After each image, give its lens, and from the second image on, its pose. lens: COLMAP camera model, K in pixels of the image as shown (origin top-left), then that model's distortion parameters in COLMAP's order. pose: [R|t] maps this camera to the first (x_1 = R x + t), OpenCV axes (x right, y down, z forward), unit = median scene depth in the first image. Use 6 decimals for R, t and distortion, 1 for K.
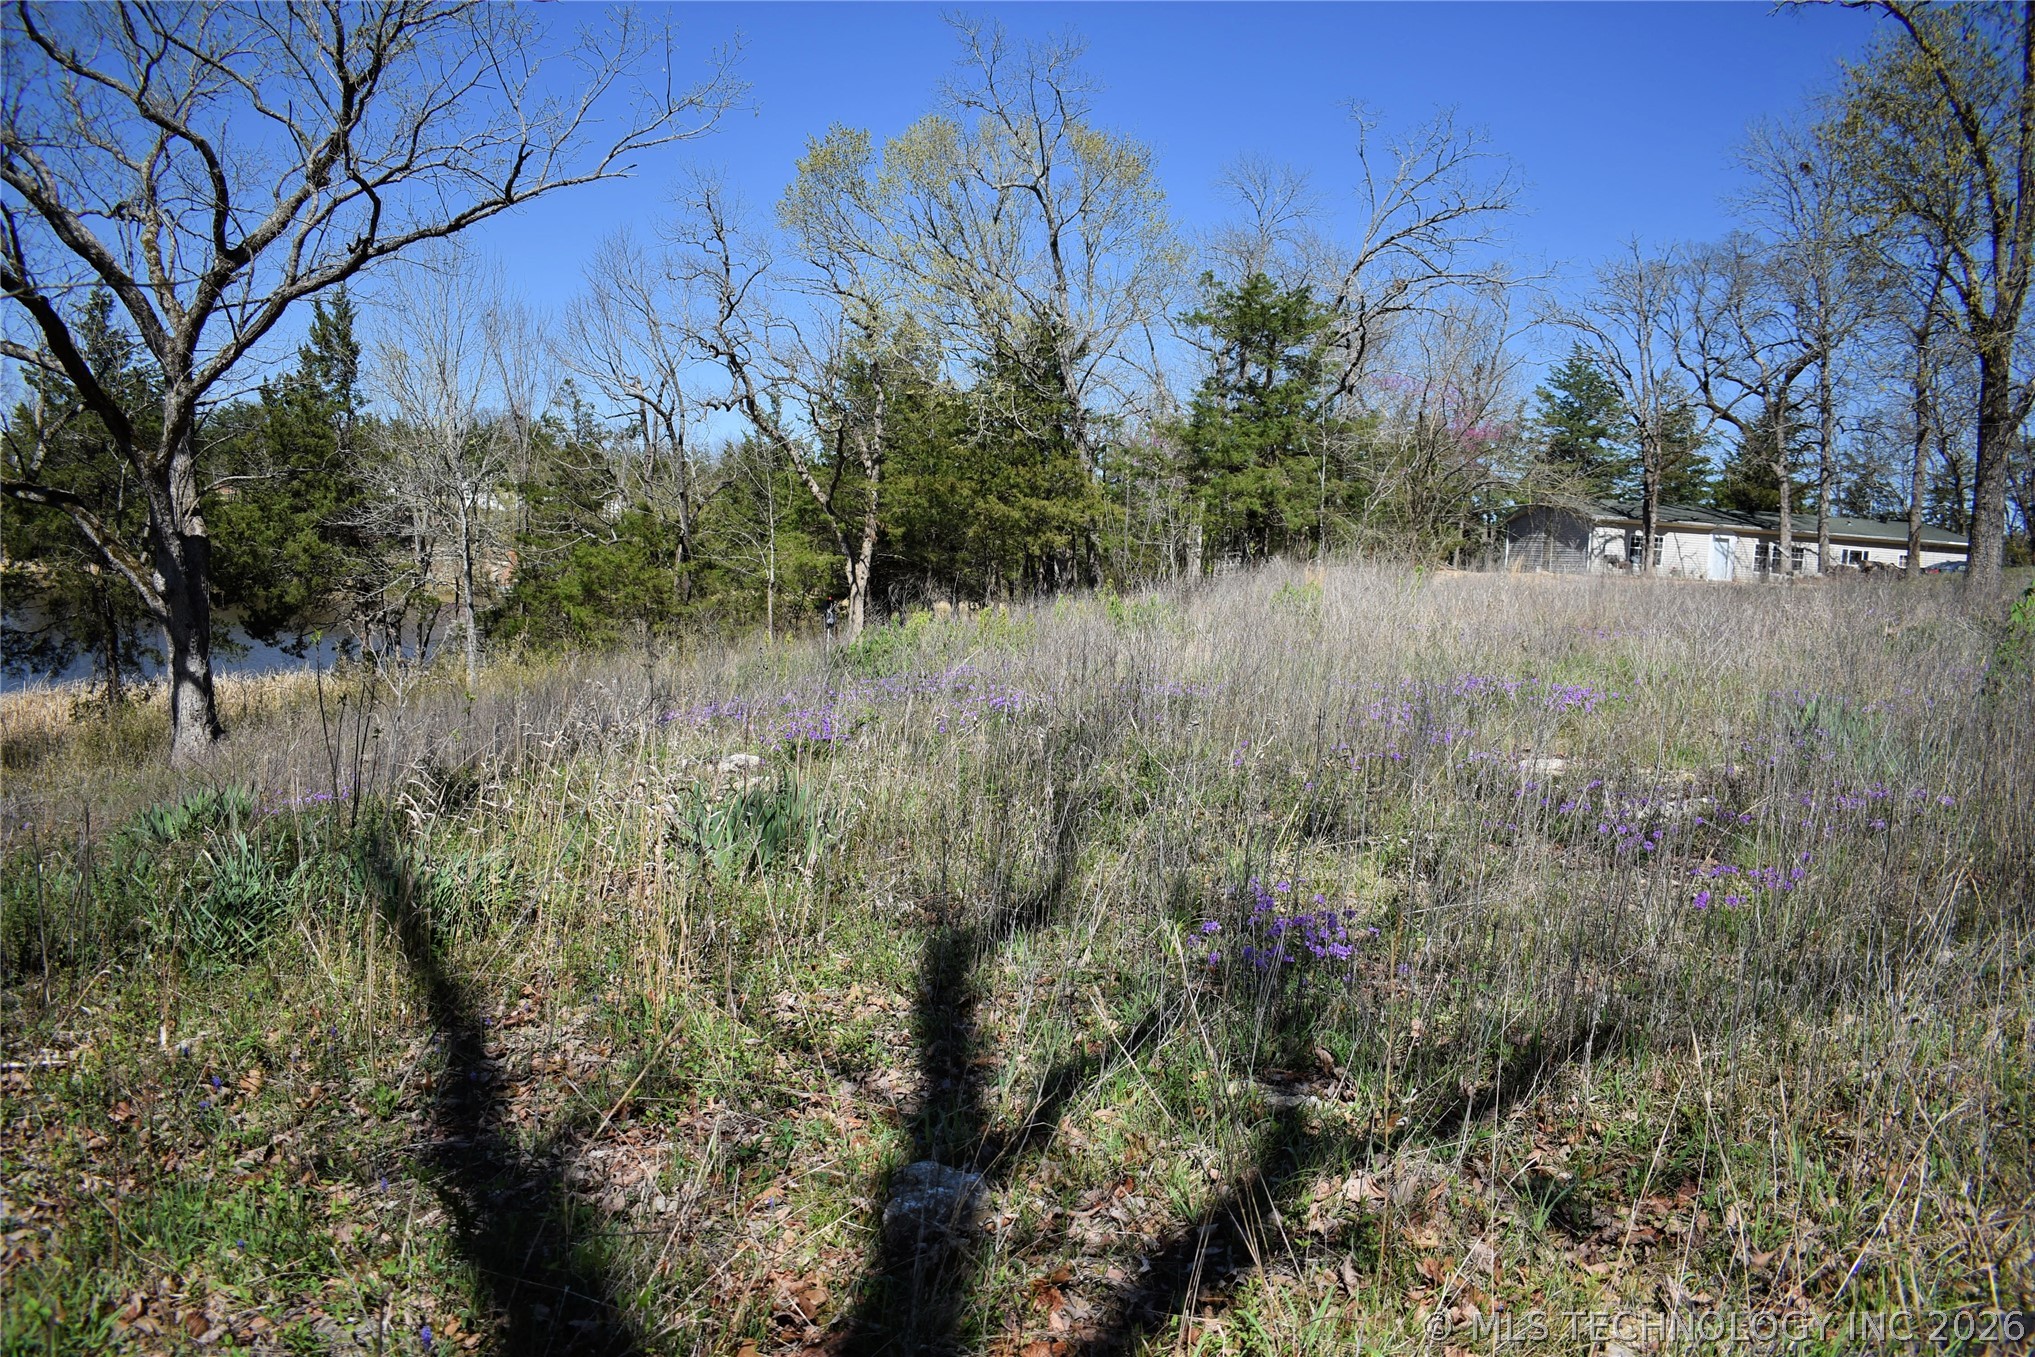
lens RADIAL K [[1587.4, 0, 1019.3], [0, 1587.4, 678.5], [0, 0, 1]] dist [-0.095806, 0.016170]
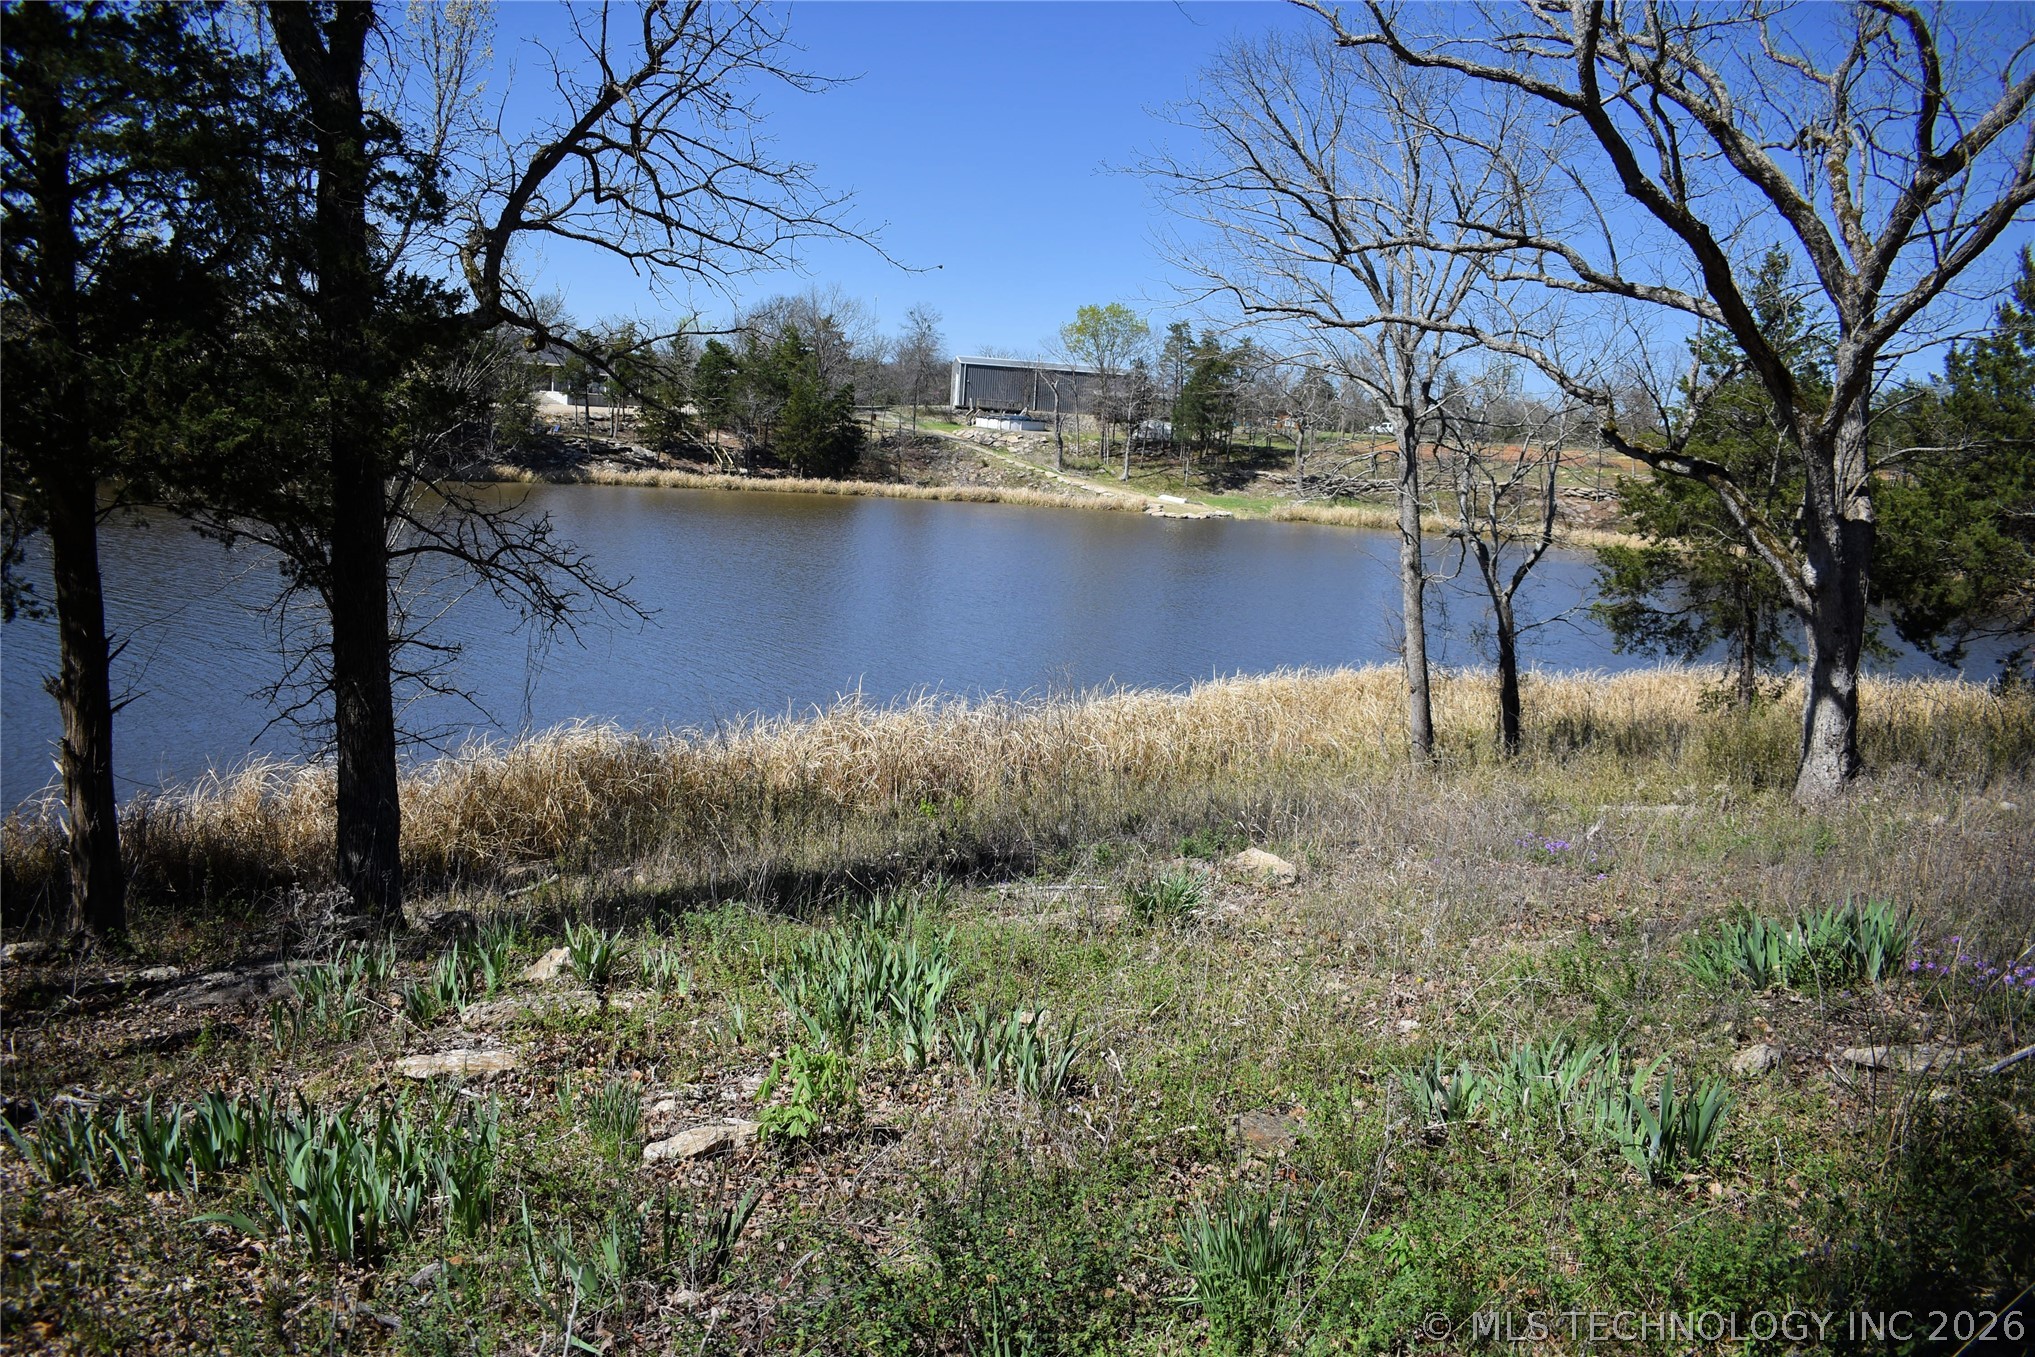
lens RADIAL K [[1585.1, 0, 1019.5], [0, 1585.1, 675.7], [0, 0, 1]] dist [-0.095940, 0.016842]
pose [[0.557555, 0.107408, -0.823162, -0.085180], [-0.101371, 0.992983, 0.060905, -0.013140], [0.823927, 0.049487, 0.564530, 0.150779]]
